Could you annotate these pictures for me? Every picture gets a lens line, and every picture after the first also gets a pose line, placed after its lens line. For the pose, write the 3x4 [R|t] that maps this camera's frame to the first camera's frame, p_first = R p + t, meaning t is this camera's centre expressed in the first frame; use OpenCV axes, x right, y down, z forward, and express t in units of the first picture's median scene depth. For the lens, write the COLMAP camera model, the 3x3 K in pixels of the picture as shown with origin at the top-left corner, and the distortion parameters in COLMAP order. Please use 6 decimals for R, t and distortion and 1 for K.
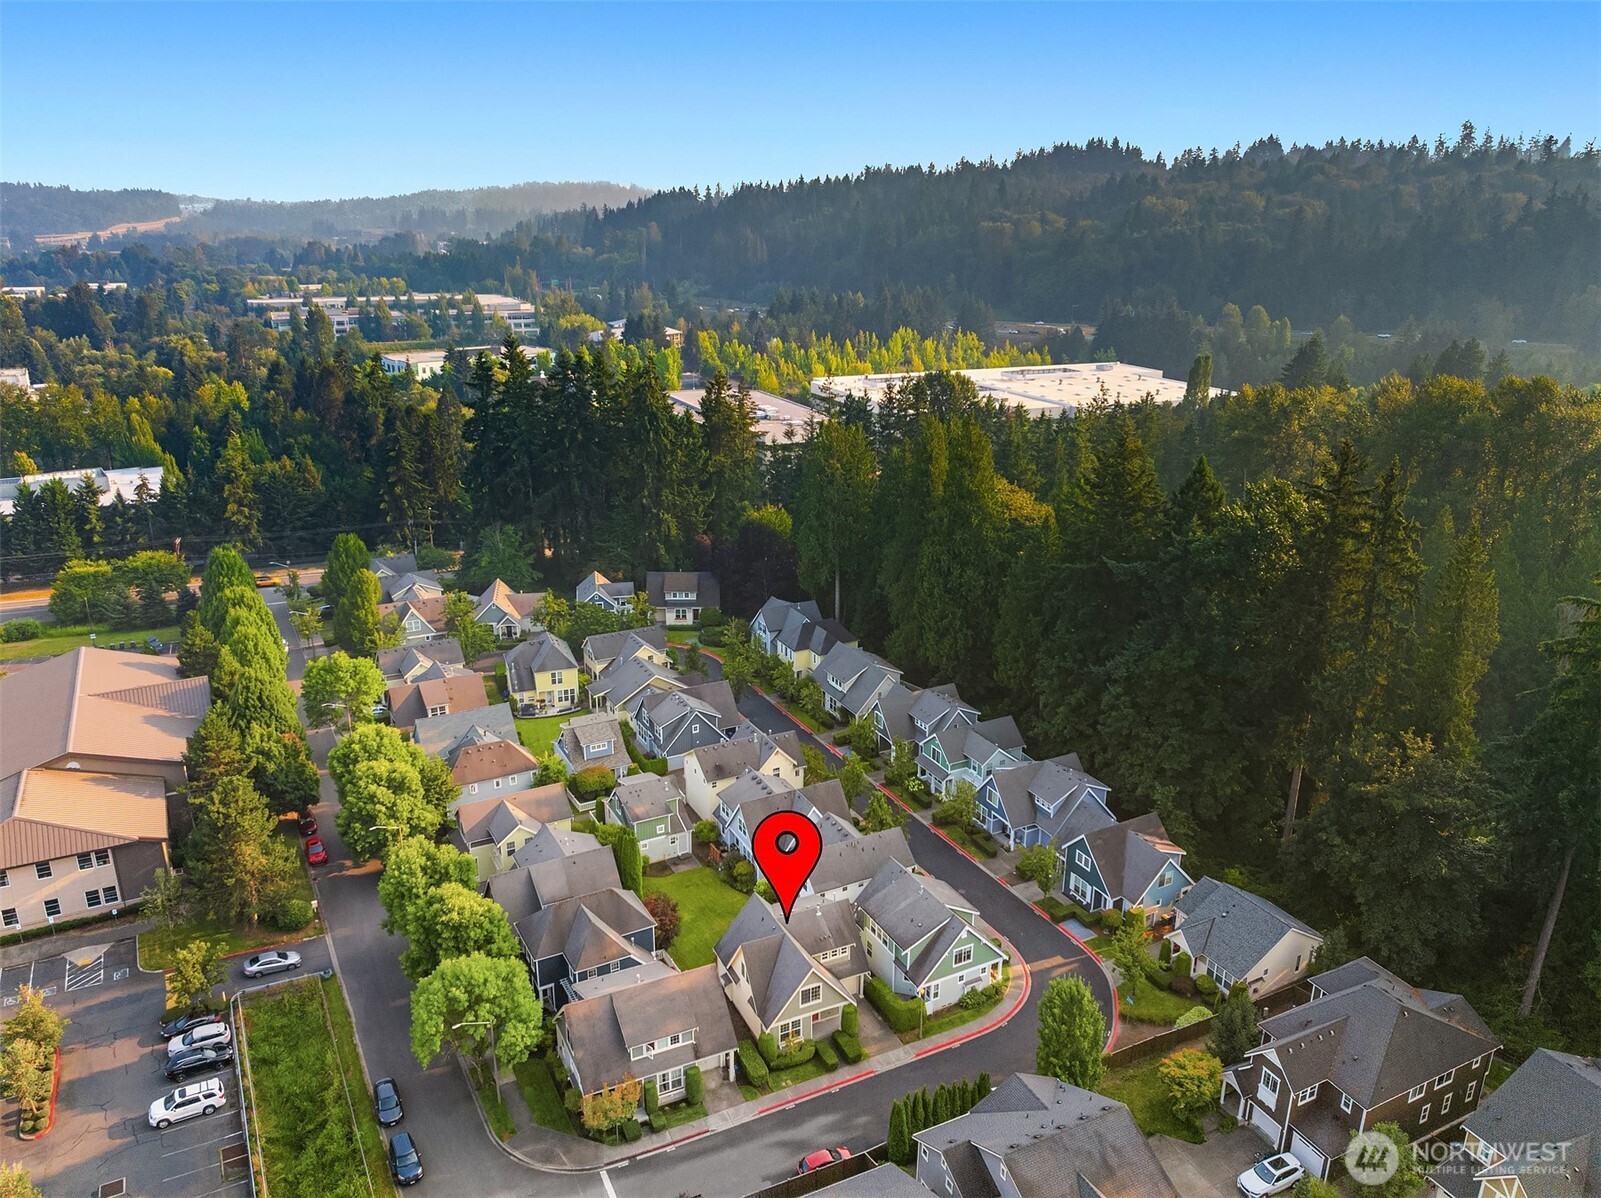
lens RADIAL K [[1108.4, 0, 790.2], [0, 1108.4, 600.8], [0, 0, 1]] dist [-0.020455, -0.014202]
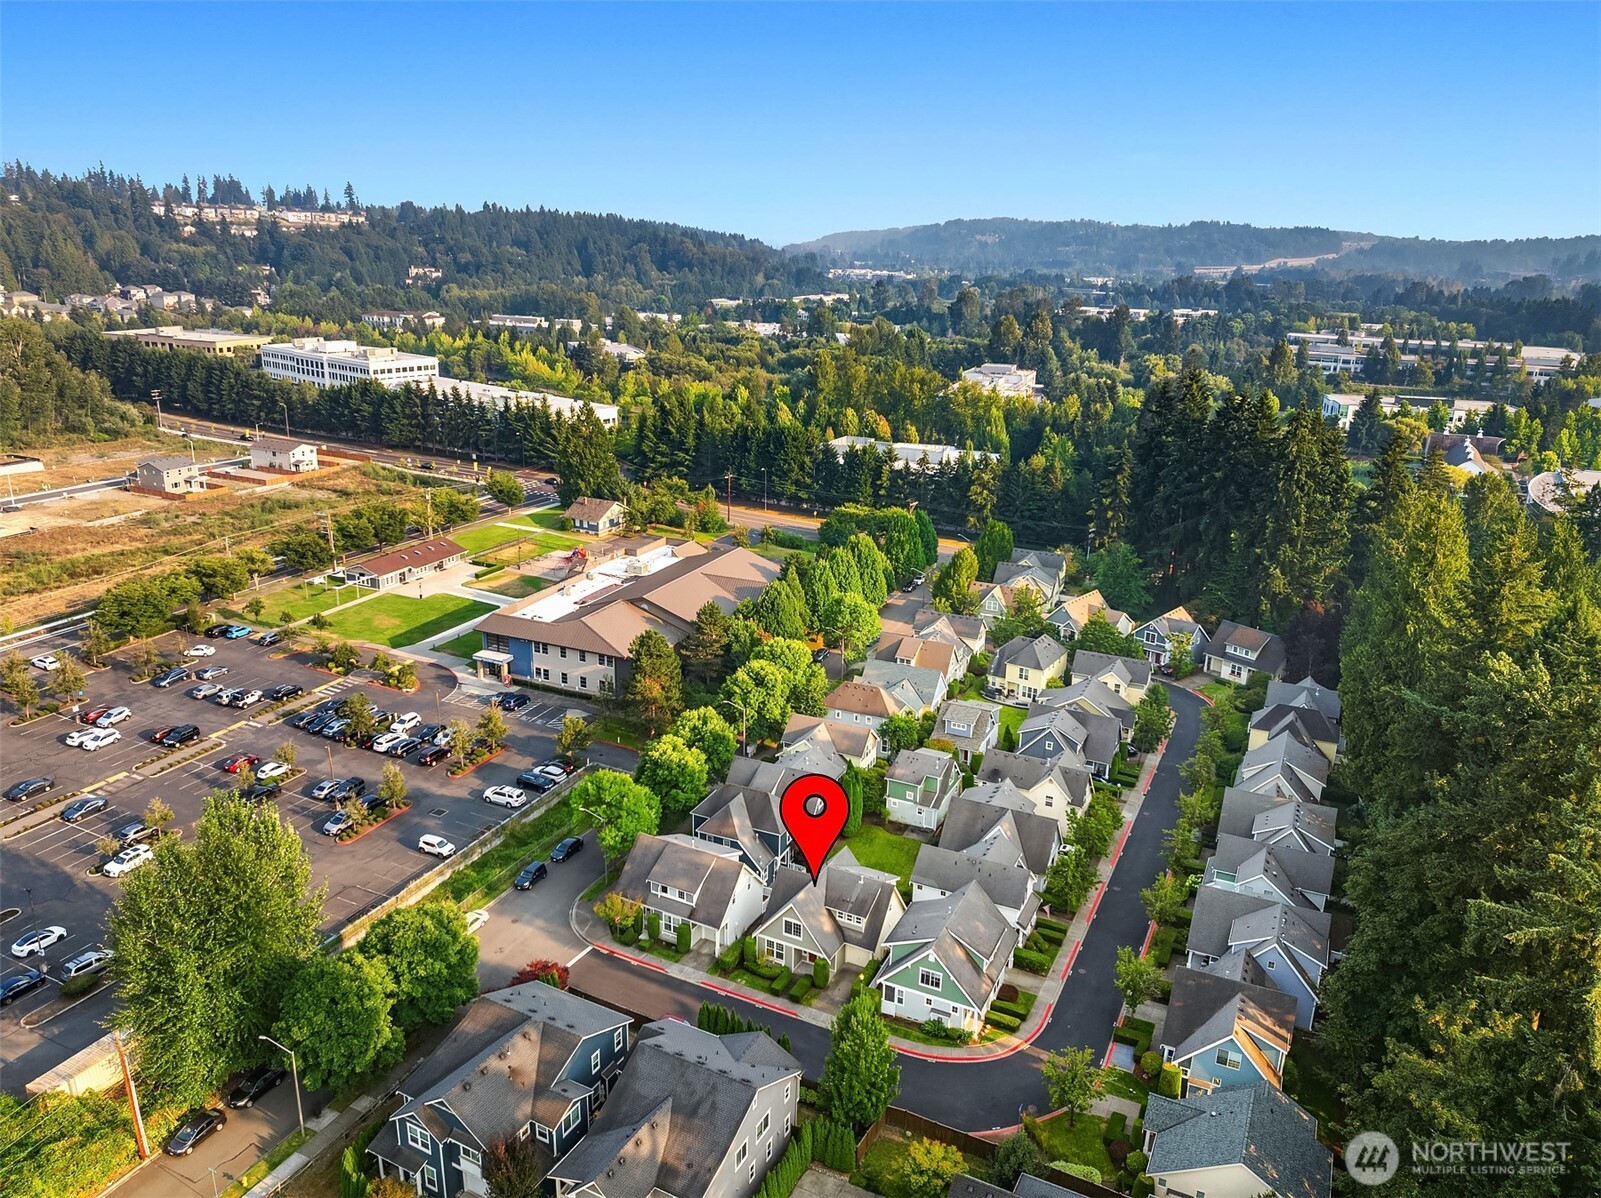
lens RADIAL K [[1108.4, 0, 802.1], [0, 1108.4, 599.3], [0, 0, 1]] dist [-0.020455, -0.014202]
pose [[0.604164, 0.241642, -0.759338, 0.665545], [-0.266583, 0.959298, 0.093169, -0.062104], [0.750945, 0.146137, 0.643991, 0.189618]]
